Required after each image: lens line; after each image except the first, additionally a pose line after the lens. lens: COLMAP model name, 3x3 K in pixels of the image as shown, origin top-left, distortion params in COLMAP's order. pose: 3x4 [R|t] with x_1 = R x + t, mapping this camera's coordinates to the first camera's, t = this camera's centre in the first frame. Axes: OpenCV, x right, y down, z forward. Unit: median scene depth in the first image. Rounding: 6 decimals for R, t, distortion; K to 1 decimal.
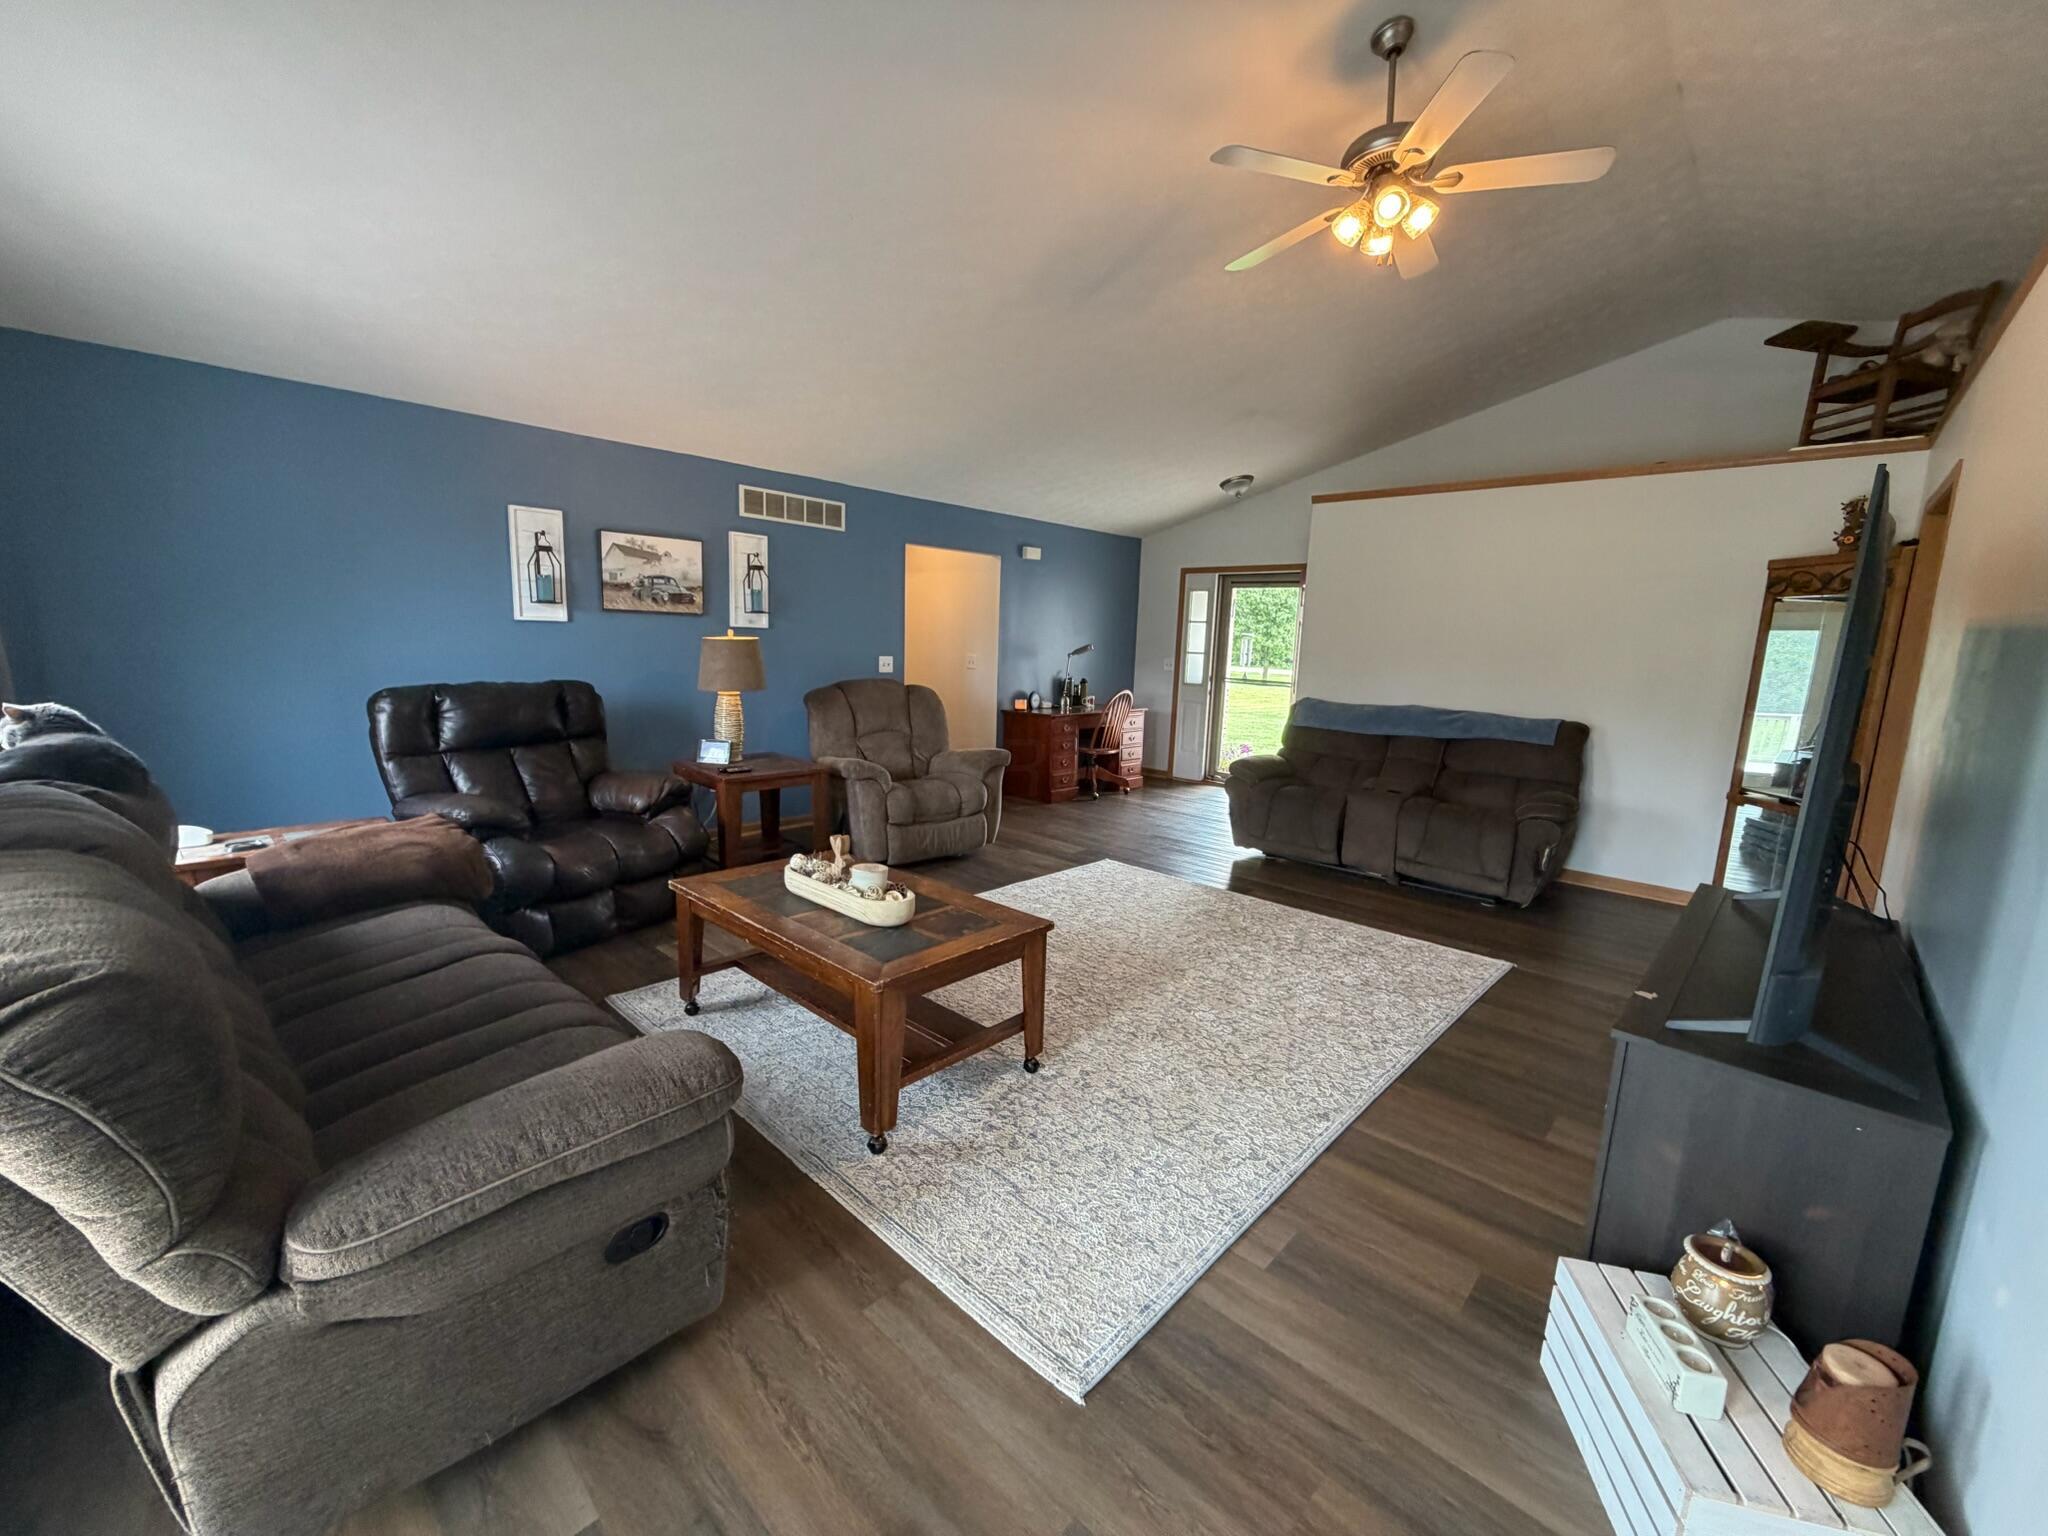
lens RADIAL K [[817.6, 0, 1018.7], [0, 817.6, 767.3], [0, 0, 1]] dist [0.000348, -0.000555]
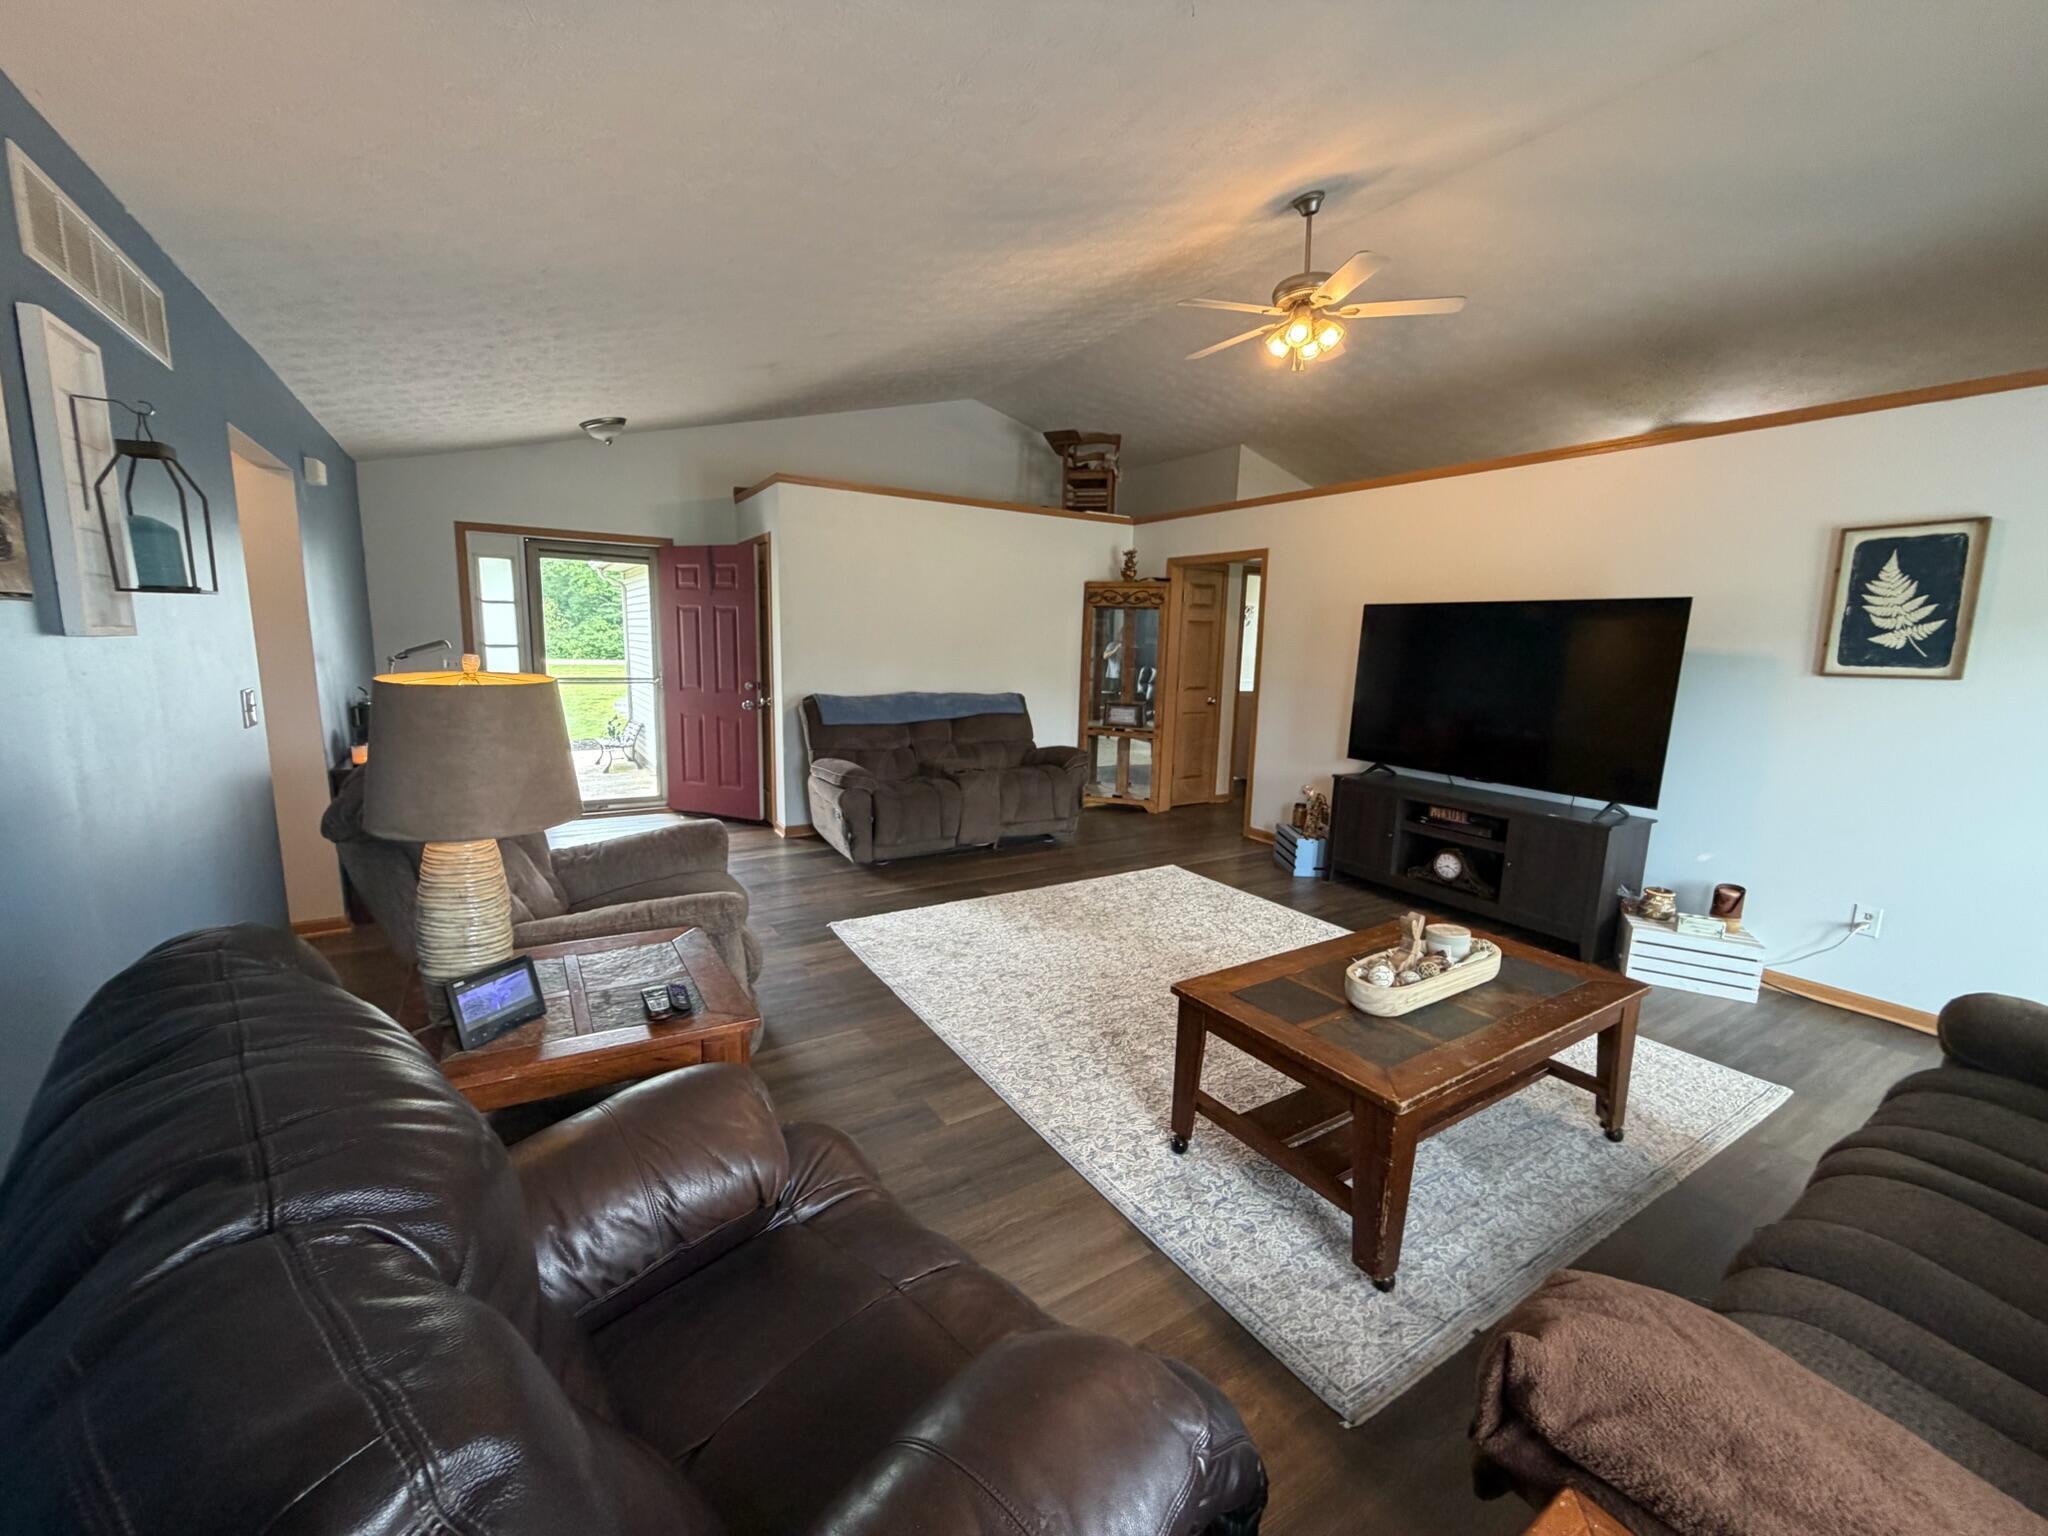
lens RADIAL K [[817.6, 0, 1018.7], [0, 817.6, 767.3], [0, 0, 1]] dist [0.000348, -0.000555]
pose [[0.244683, -0.178169, 0.953093, -0.638289], [0.134689, 0.979688, 0.148563, -0.141527], [-0.960202, 0.092021, 0.263711, 0.682998]]
